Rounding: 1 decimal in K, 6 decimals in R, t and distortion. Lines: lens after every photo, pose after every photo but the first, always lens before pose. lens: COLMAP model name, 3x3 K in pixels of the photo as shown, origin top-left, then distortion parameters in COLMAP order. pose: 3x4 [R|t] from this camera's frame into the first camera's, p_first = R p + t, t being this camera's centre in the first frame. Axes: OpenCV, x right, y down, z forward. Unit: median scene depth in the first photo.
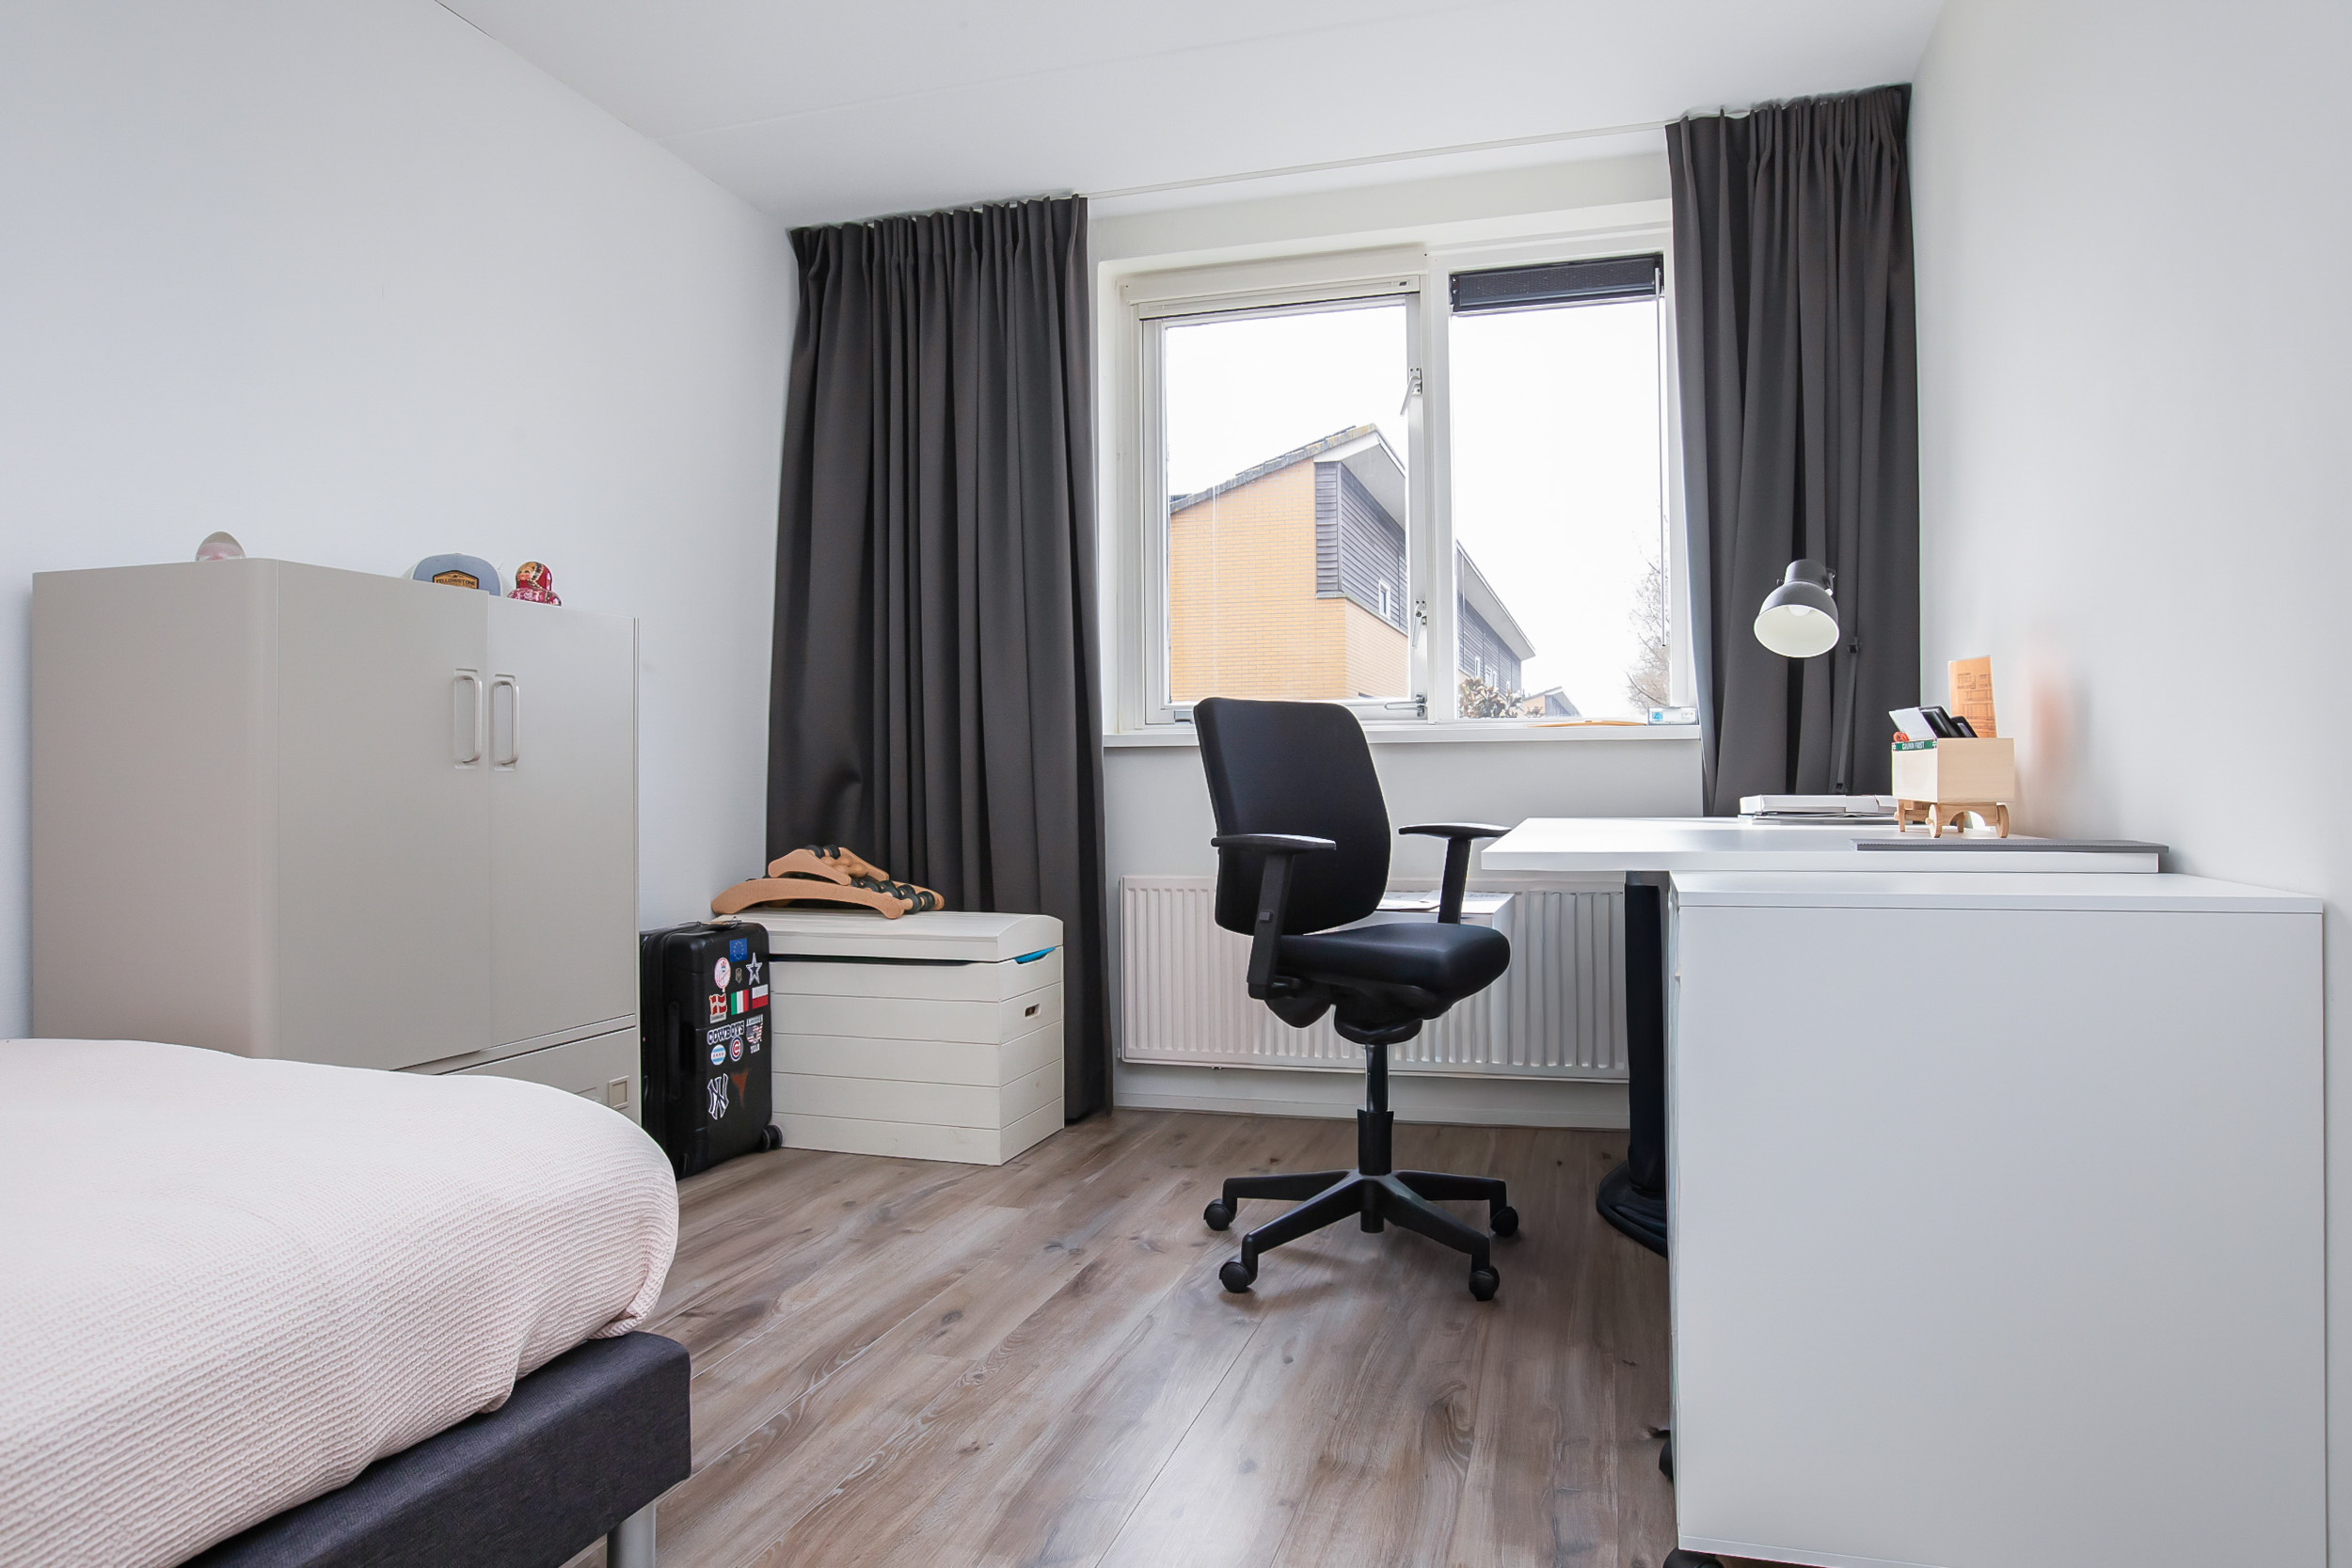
lens RADIAL K [[1486.3, 0, 1208.9], [0, 1486.3, 776.8], [0, 0, 1]] dist [-0.085014, 0.064007]
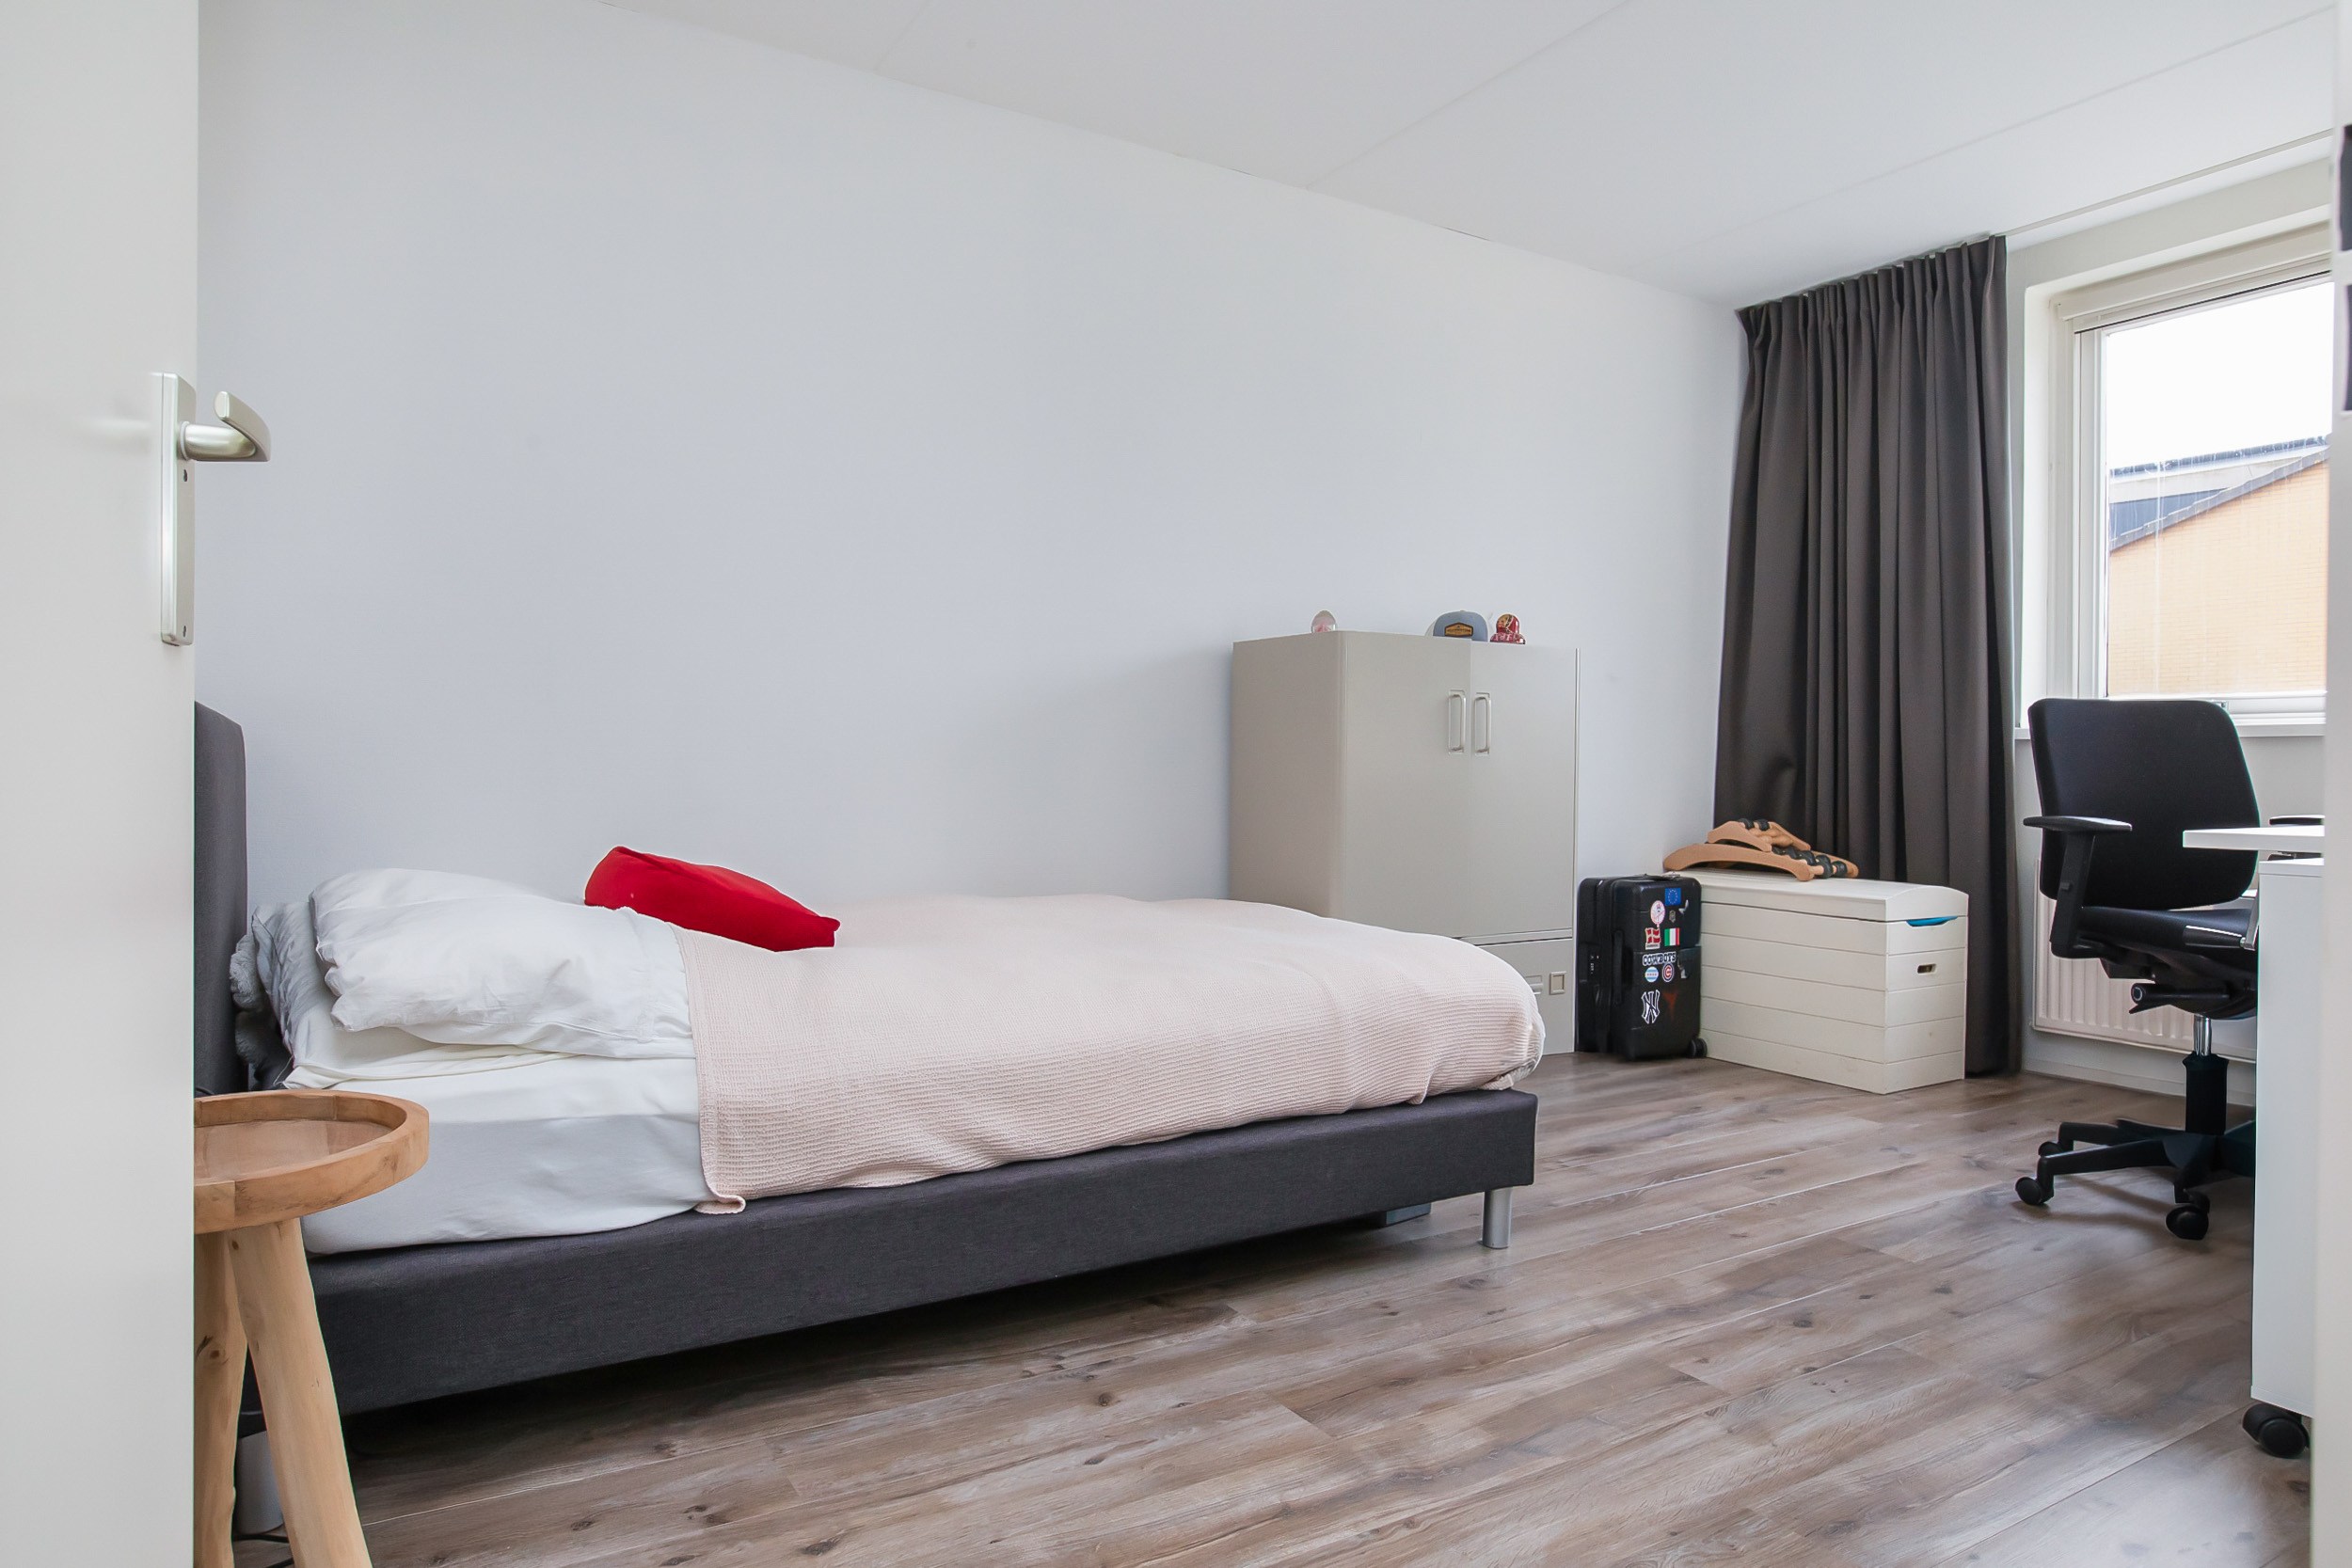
lens RADIAL K [[1471.3, 0, 1210.8], [0, 1471.3, 788.1], [0, 0, 1]] dist [-0.002491, 0.001560]
pose [[0.757365, 0.022576, -0.652602, 0.204387], [-0.011432, 0.999707, 0.021317, -0.000318], [0.652892, -0.008684, 0.757401, -0.229745]]
